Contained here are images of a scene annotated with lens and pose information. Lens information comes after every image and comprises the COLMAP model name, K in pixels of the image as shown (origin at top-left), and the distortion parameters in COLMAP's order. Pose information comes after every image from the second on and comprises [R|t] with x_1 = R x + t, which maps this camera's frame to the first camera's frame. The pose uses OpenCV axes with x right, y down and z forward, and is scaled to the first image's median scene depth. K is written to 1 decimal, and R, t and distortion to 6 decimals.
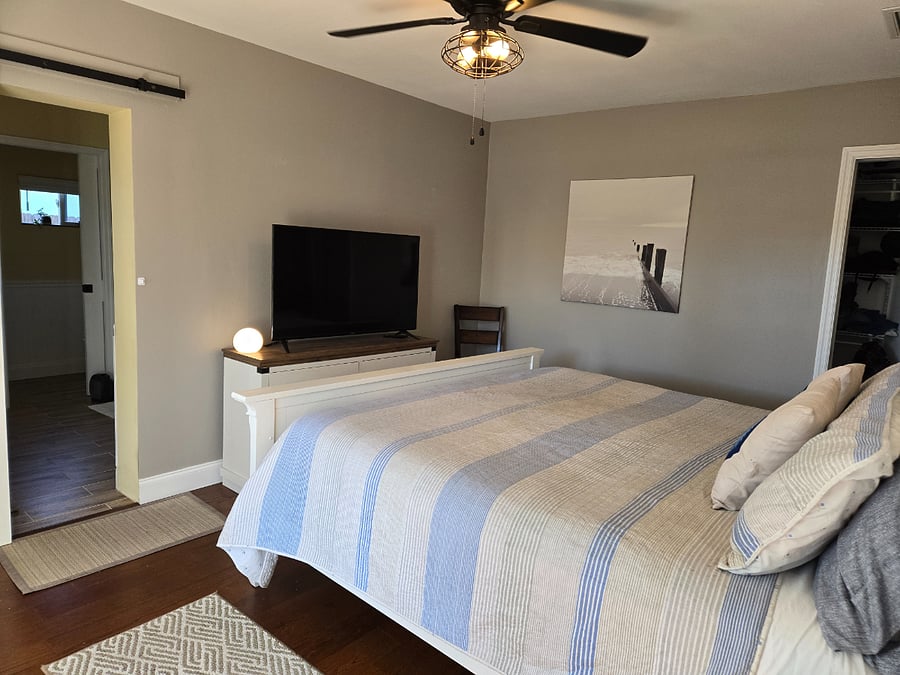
lens RADIAL K [[599.9, 0, 449.6], [0, 599.9, 342.4], [0, 0, 1]] dist [0.005805, -0.000409]
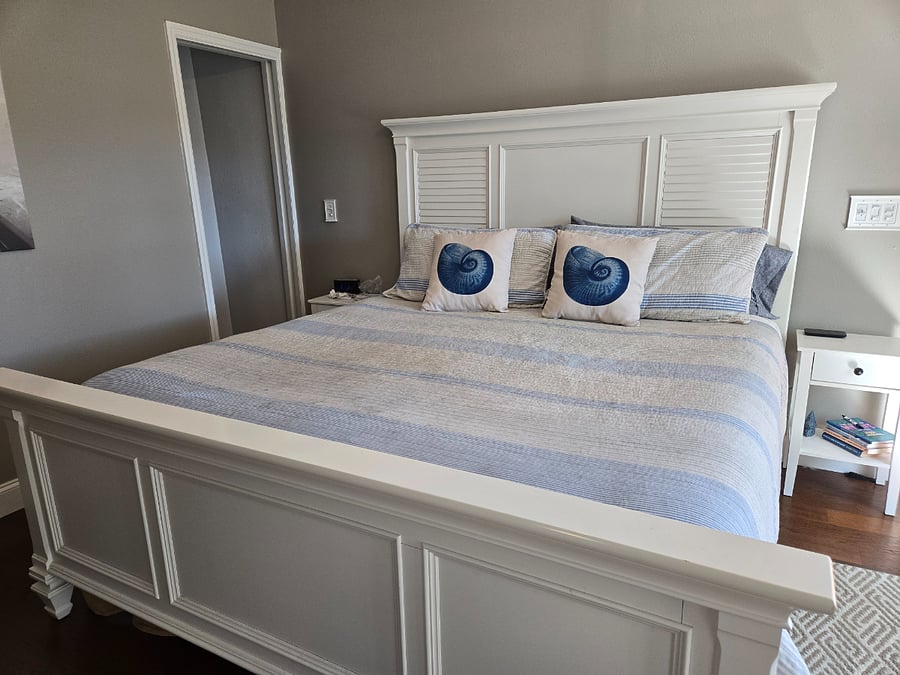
lens RADIAL K [[599.9, 0, 449.6], [0, 599.9, 342.4], [0, 0, 1]] dist [0.005805, -0.000409]
pose [[-0.232597, -0.305256, 0.923427, -0.500120], [0.161401, 0.924187, 0.346162, -0.161282], [-0.959087, 0.229558, -0.165694, 1.083523]]
